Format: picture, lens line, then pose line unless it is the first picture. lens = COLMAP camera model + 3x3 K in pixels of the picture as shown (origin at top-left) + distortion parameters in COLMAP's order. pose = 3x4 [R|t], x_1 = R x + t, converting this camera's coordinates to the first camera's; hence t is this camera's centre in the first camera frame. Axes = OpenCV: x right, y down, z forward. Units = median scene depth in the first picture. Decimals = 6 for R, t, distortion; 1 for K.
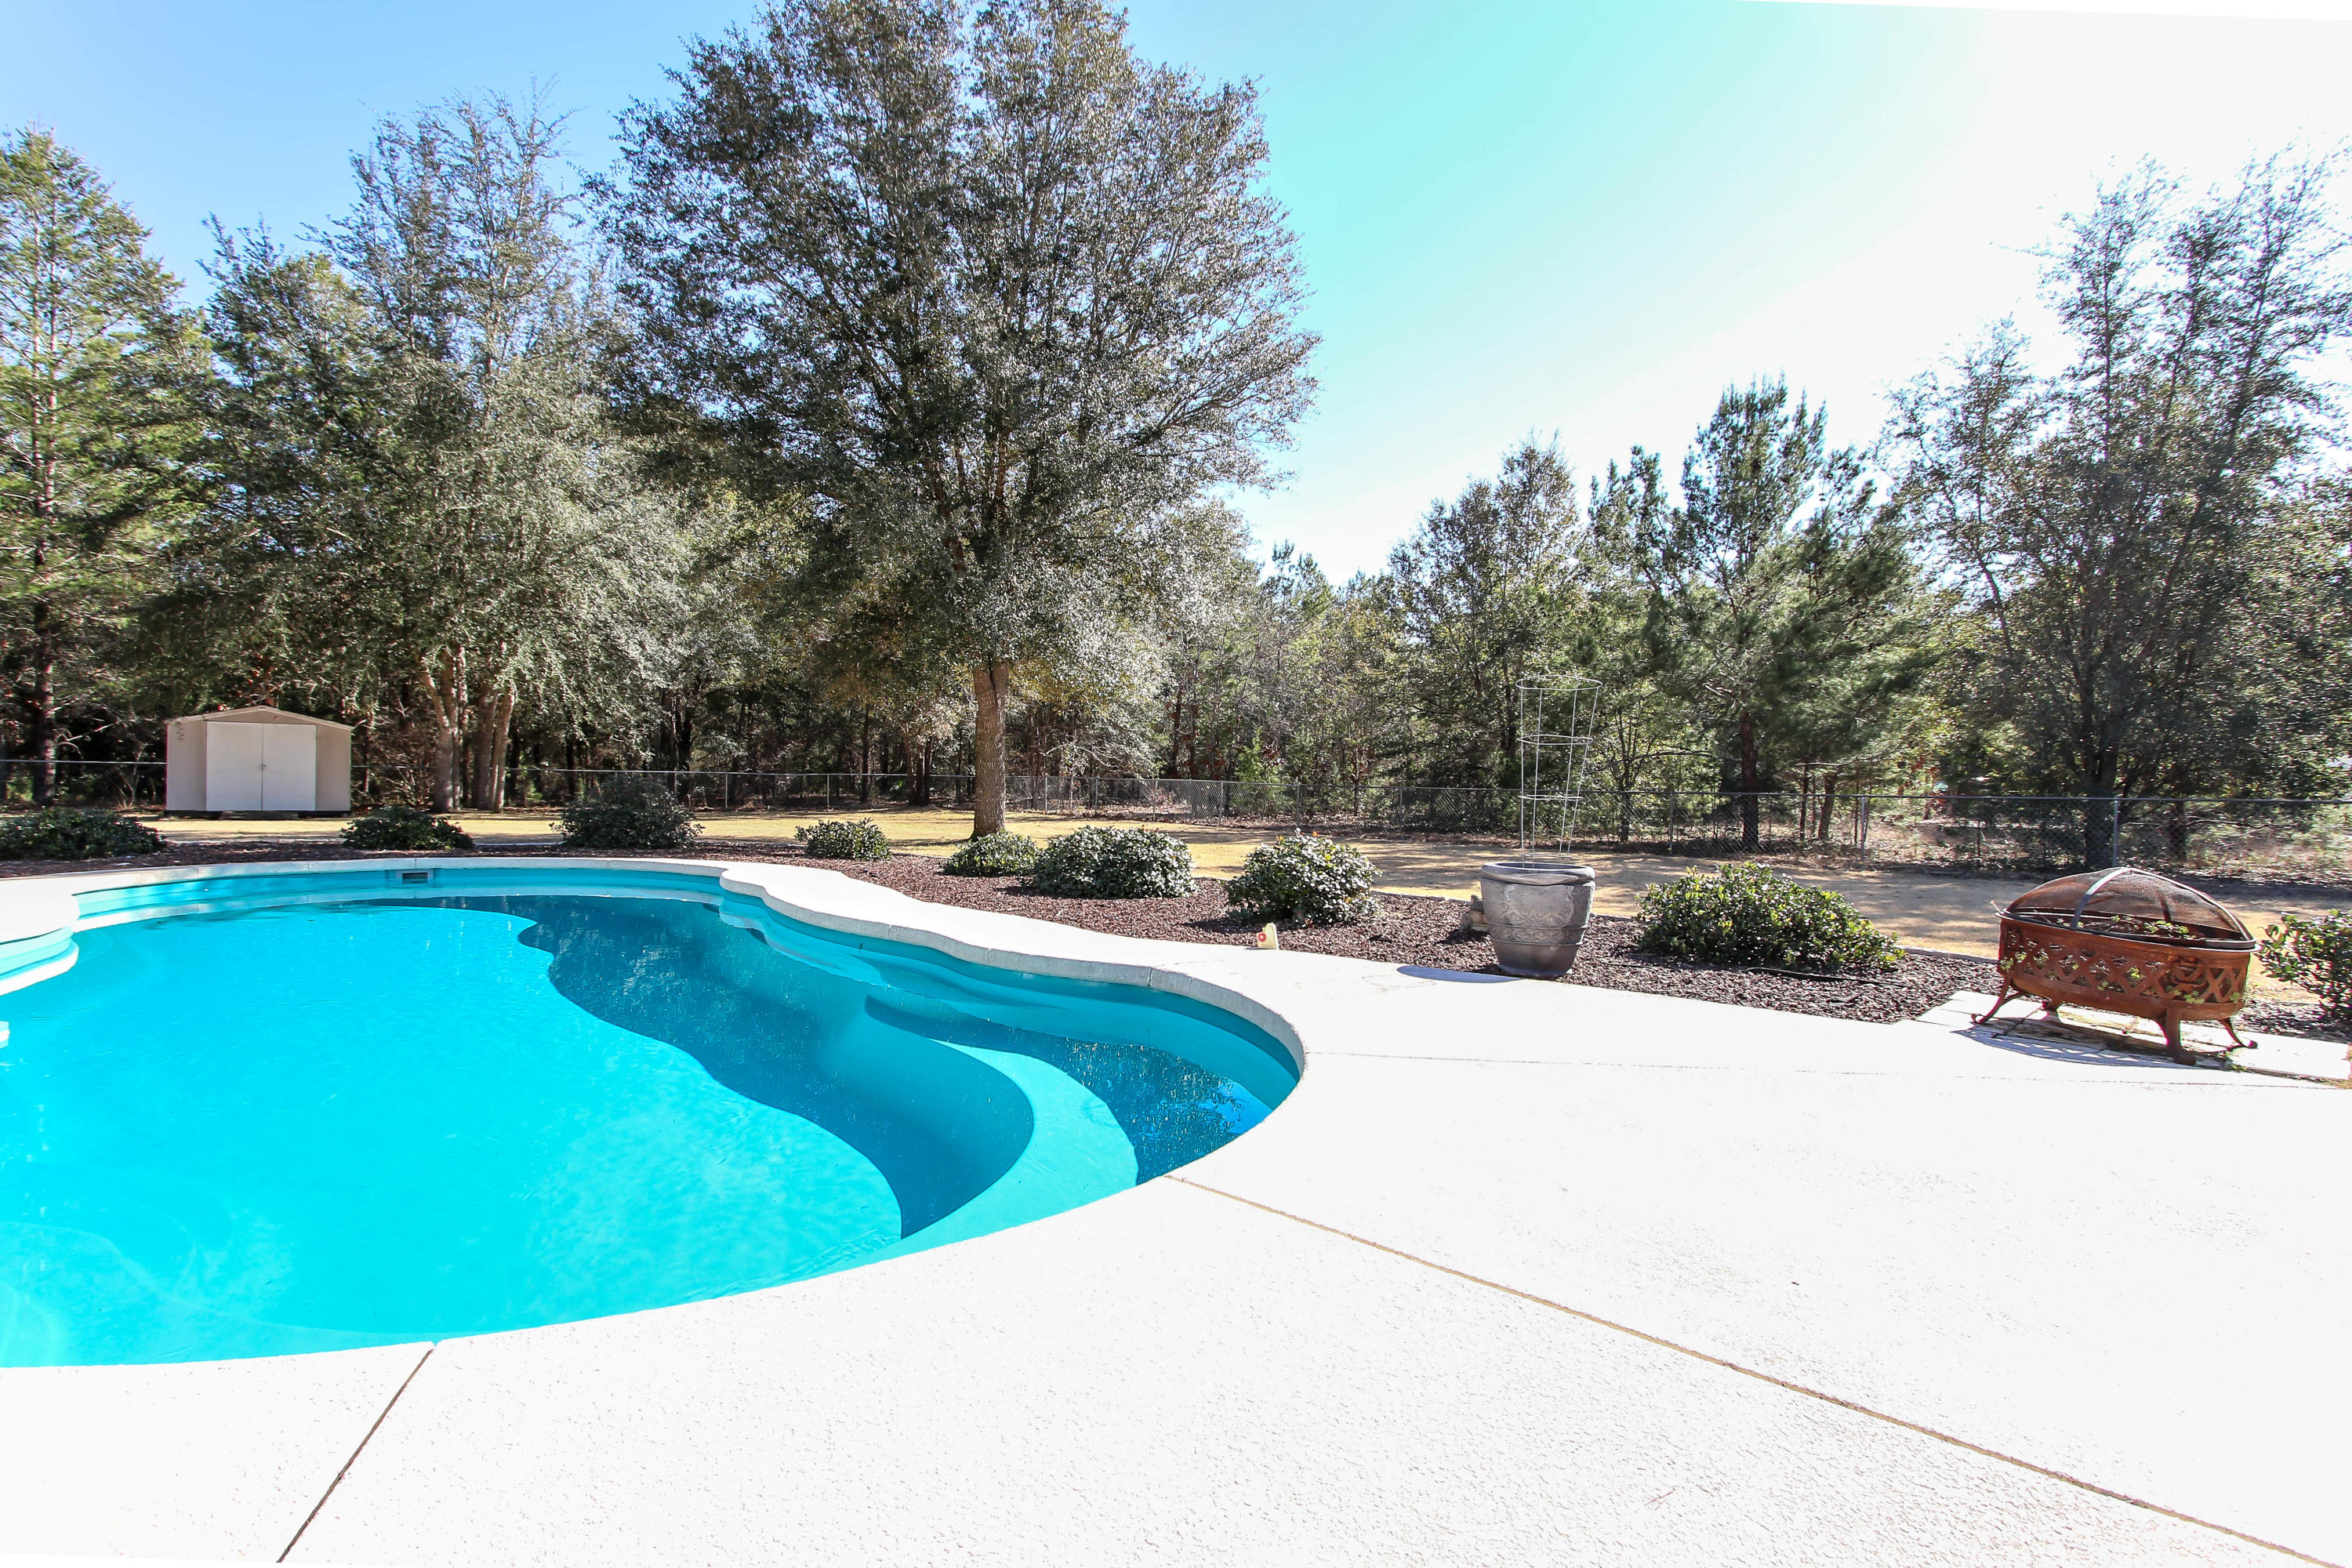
lens RADIAL K [[1109.5, 0, 1178.3], [0, 1109.5, 789.9], [0, 0, 1]] dist [-0.020609, 0.005693]
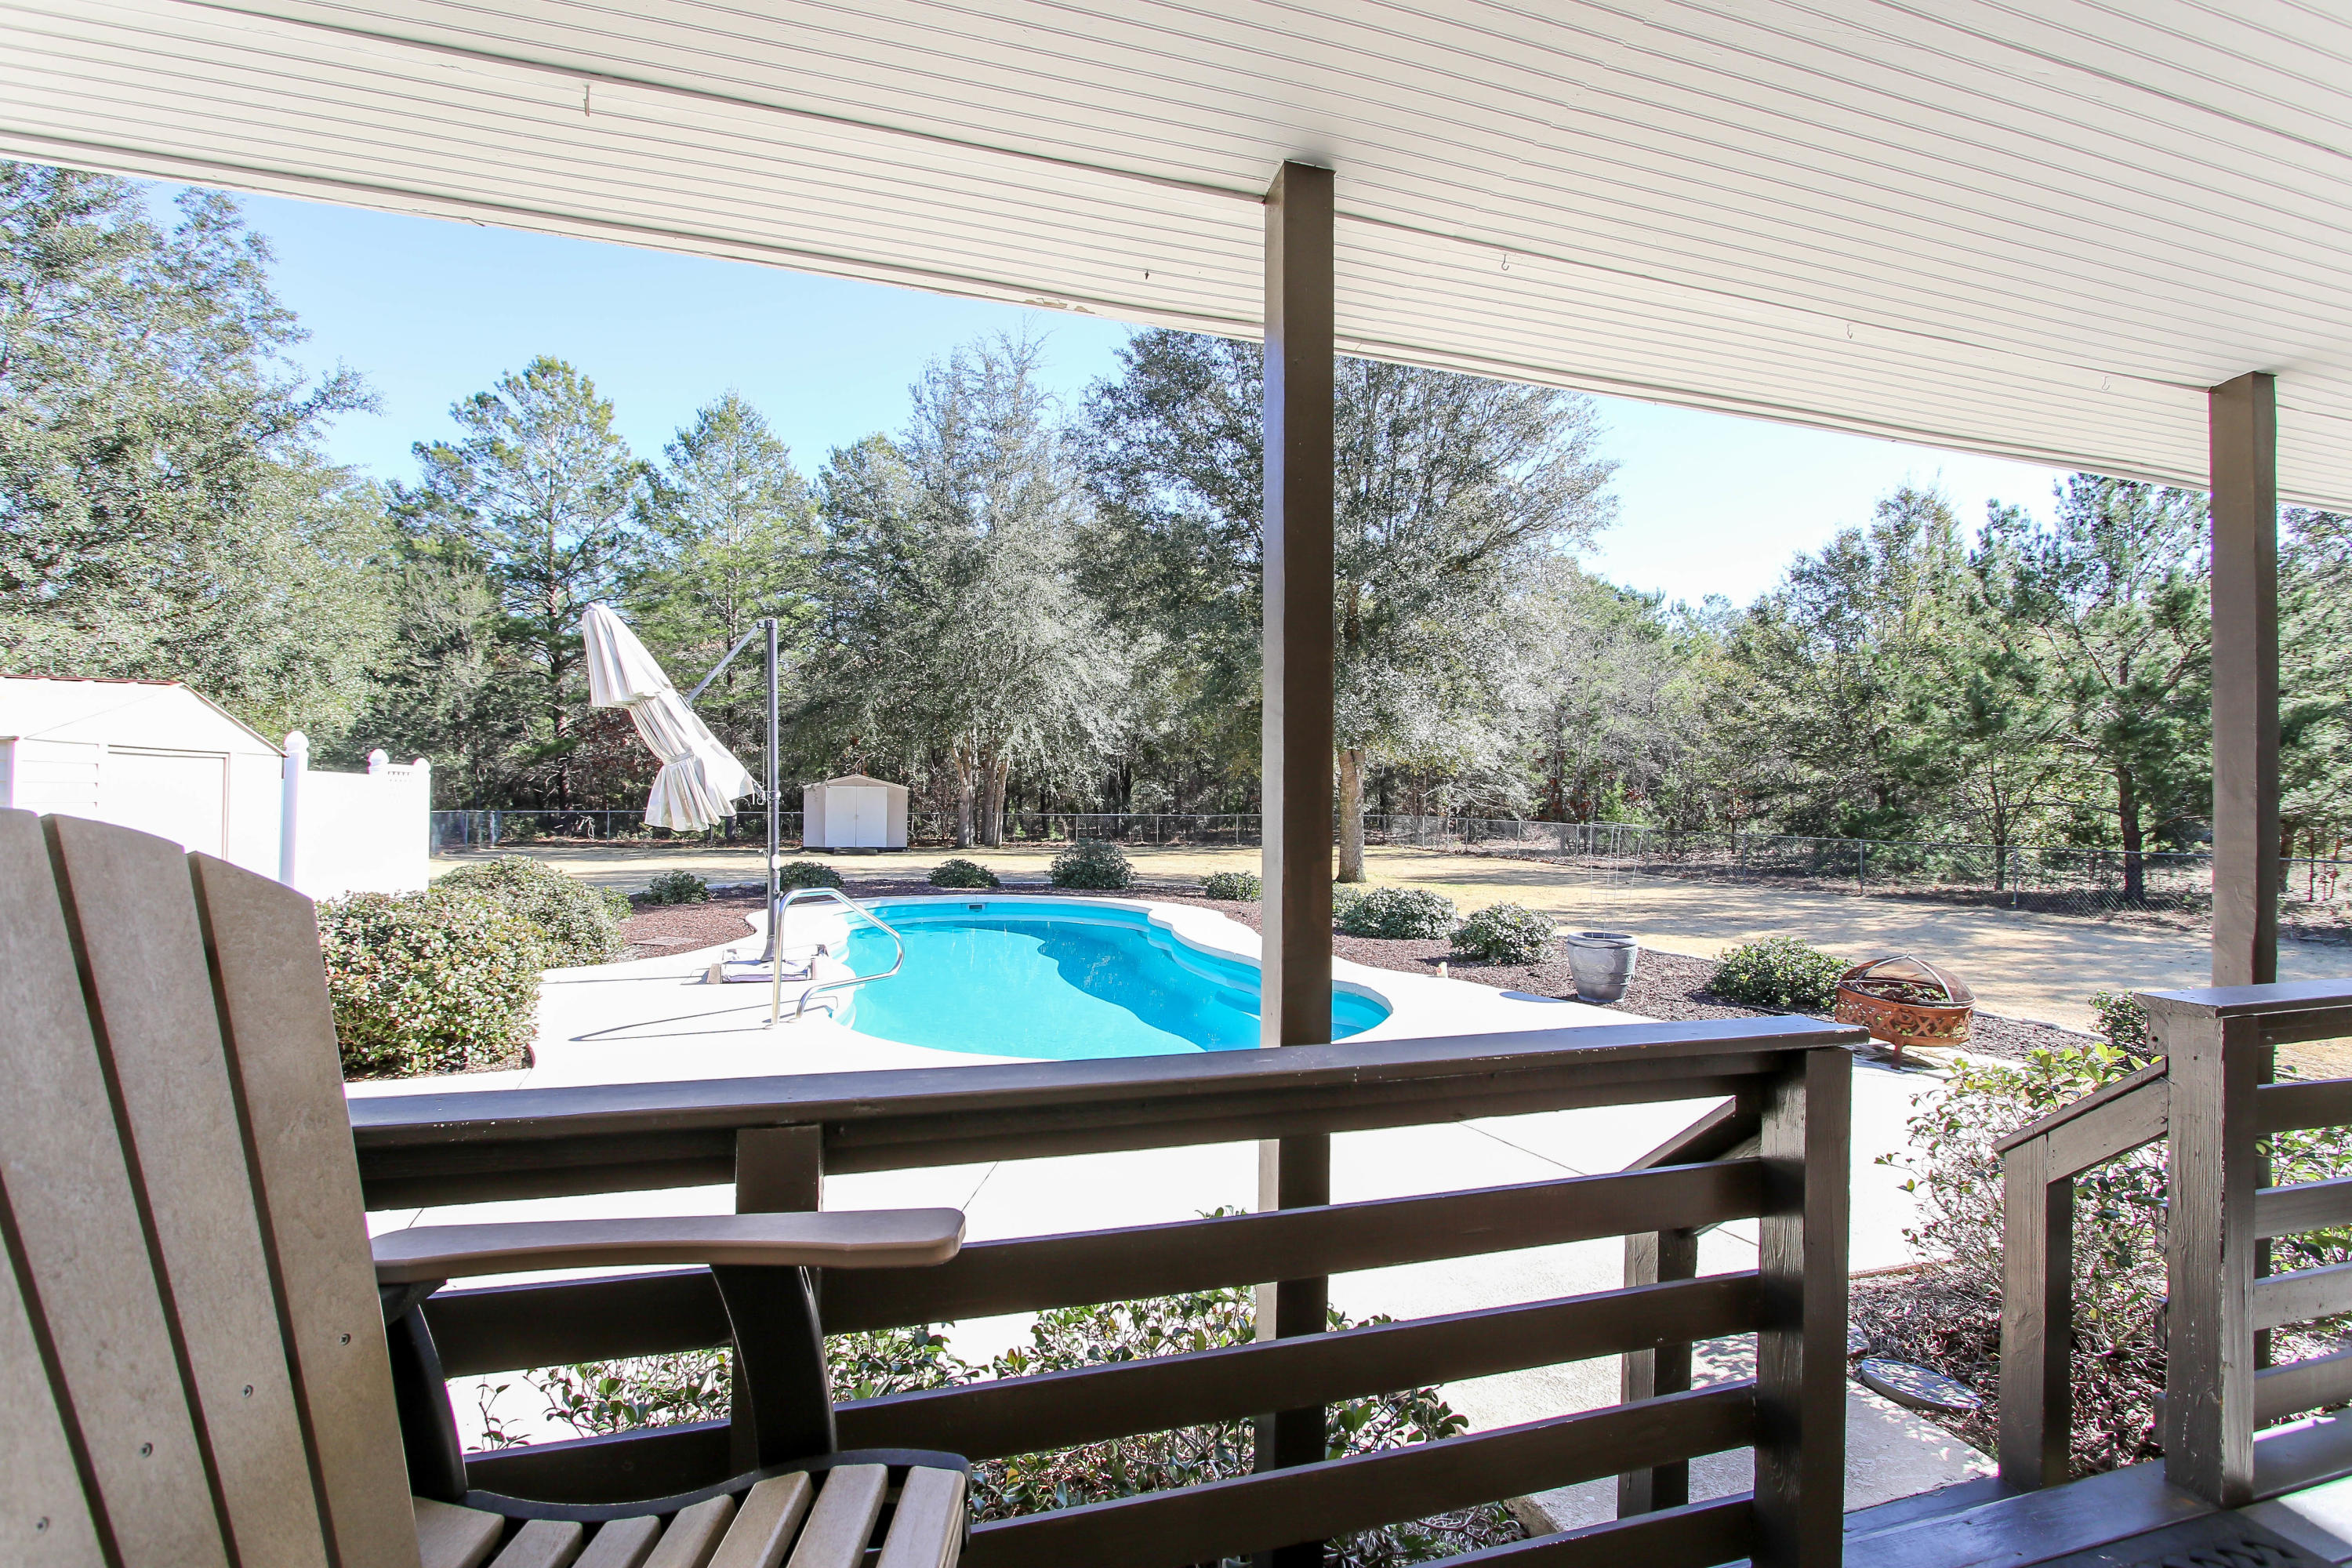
lens RADIAL K [[1112.3, 0, 1186.3], [0, 1112.3, 786.2], [0, 0, 1]] dist [-0.018532, 0.000256]
pose [[0.933915, -0.007552, -0.357415, 0.086949], [0.000689, 0.999813, -0.019323, -0.031386], [0.357494, 0.017800, 0.933746, -0.198085]]
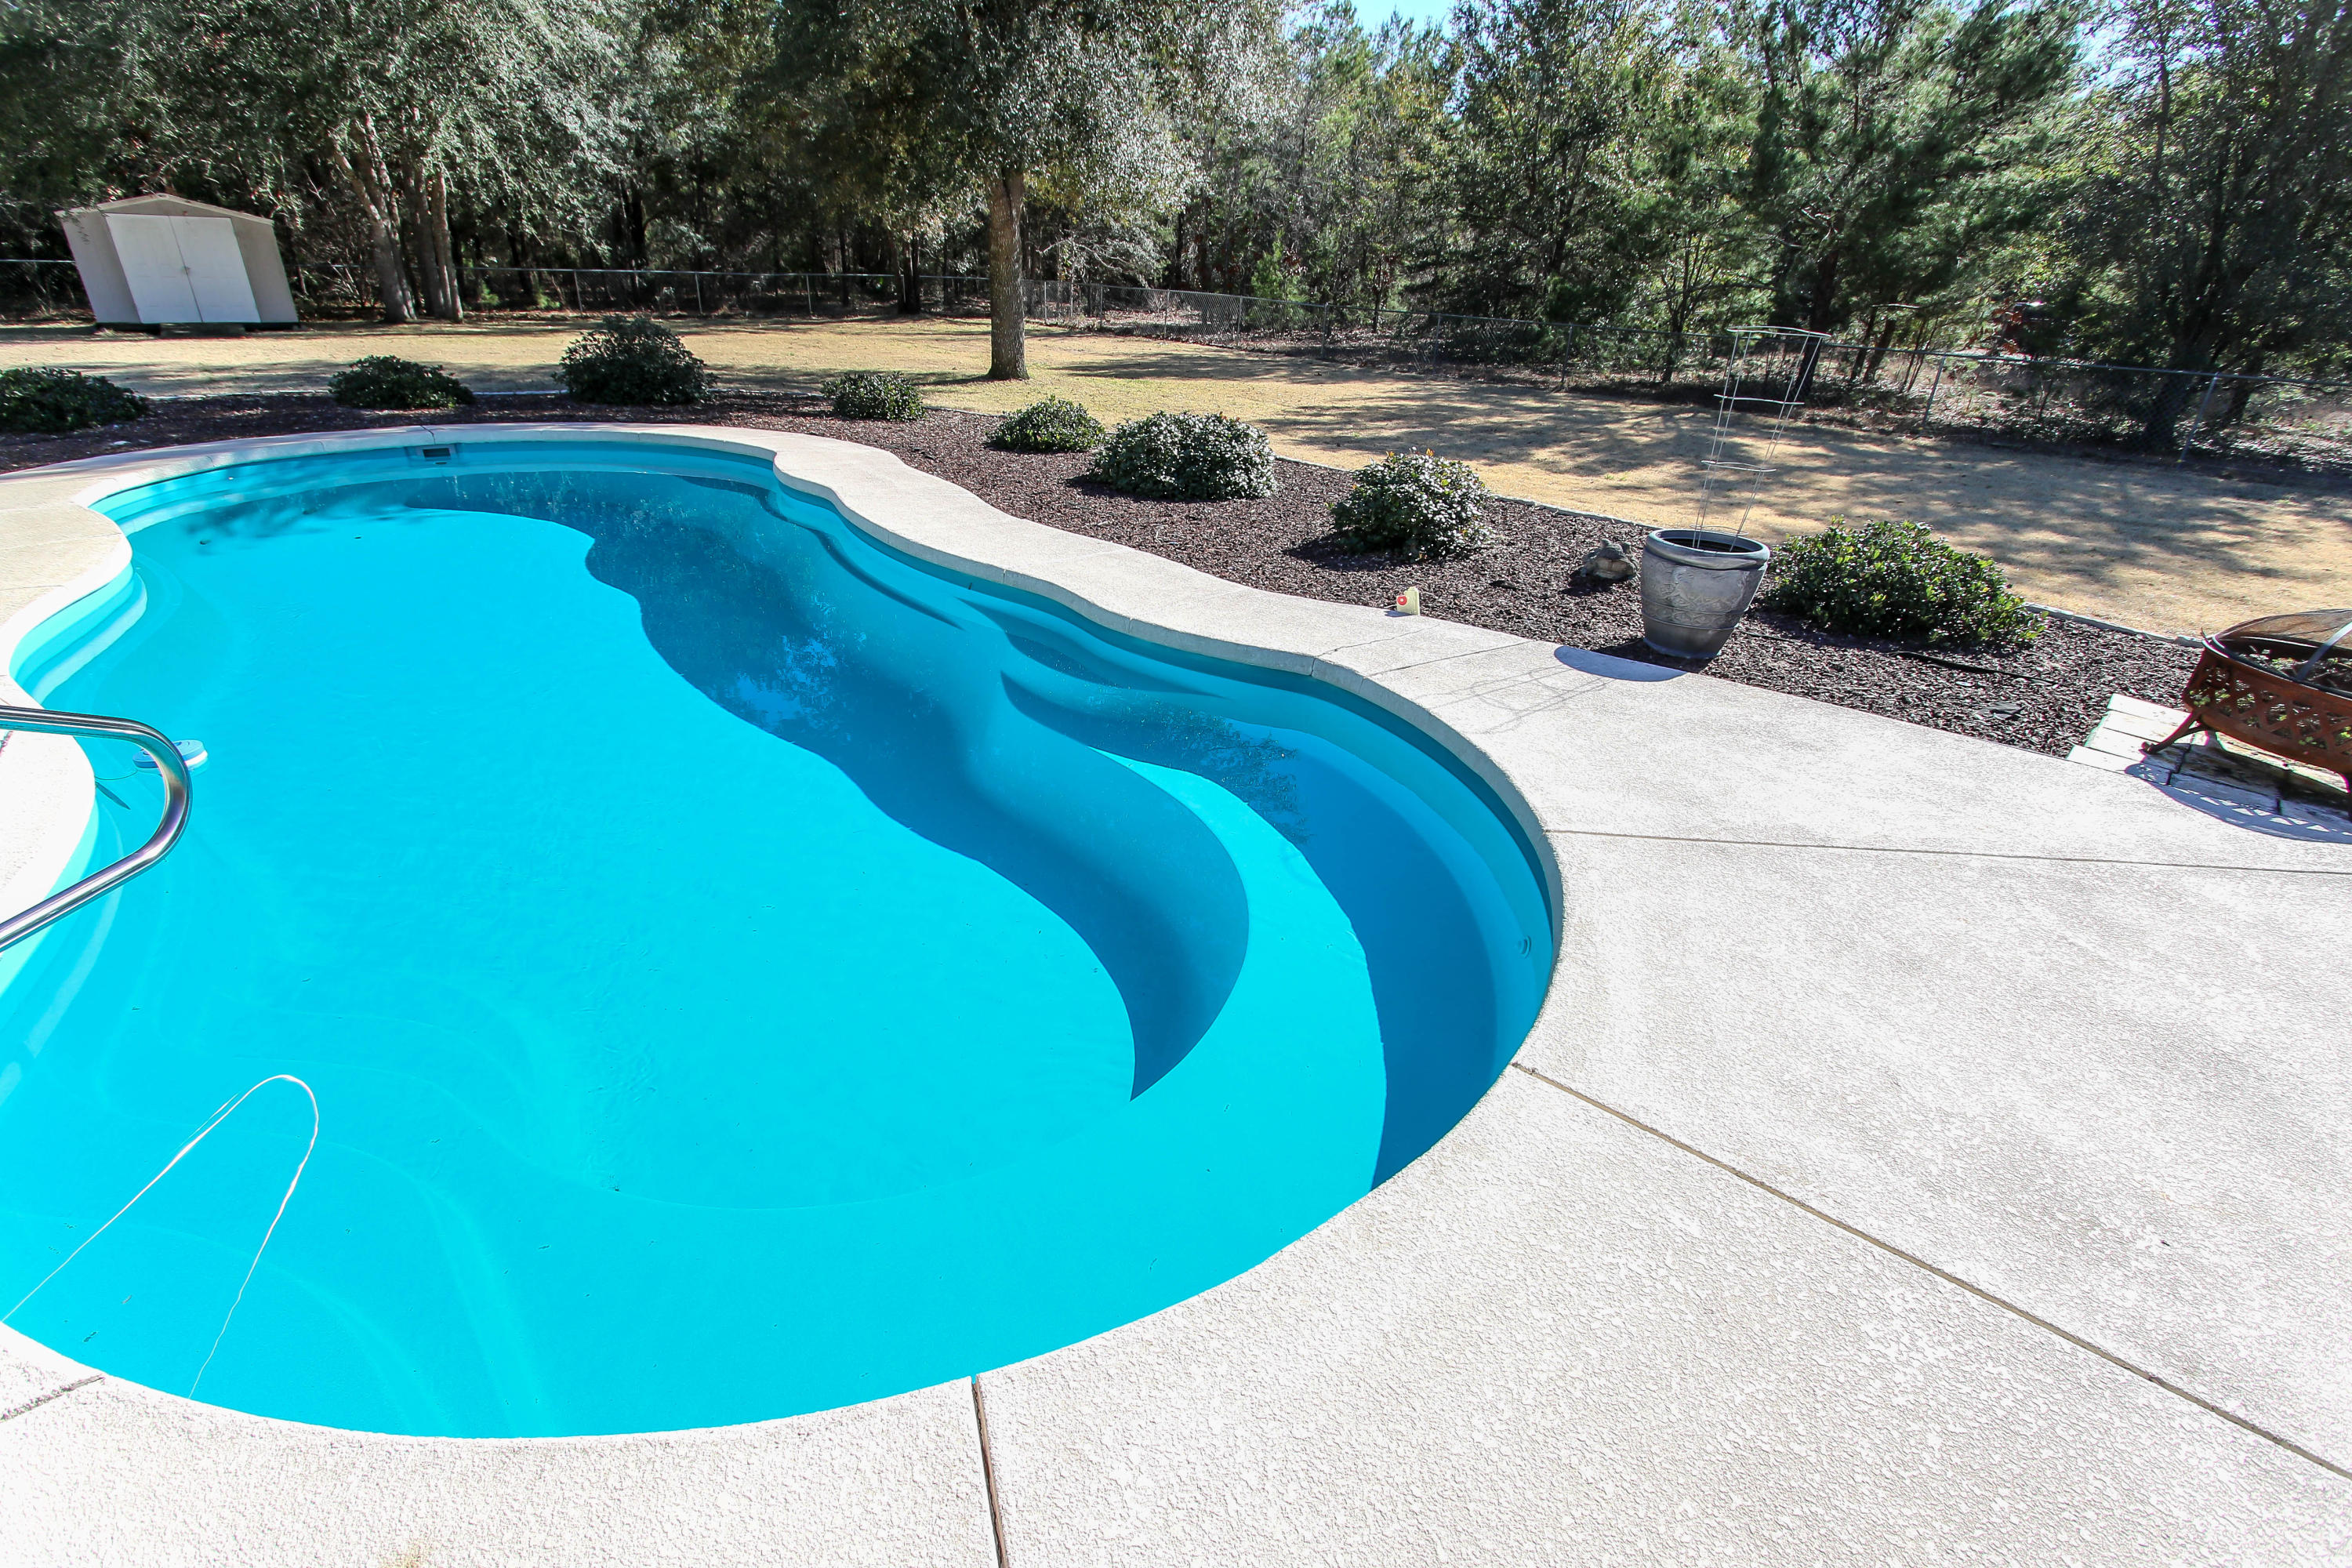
lens RADIAL K [[1080.5, 0, 1171.3], [0, 1080.5, 781.0], [0, 0, 1]] dist [-0.014283, 0.000701]
pose [[0.999694, 0.014595, 0.019980, -0.038047], [-0.021756, 0.903116, 0.428846, -0.033210], [-0.011785, -0.429150, 0.903157, 0.022528]]
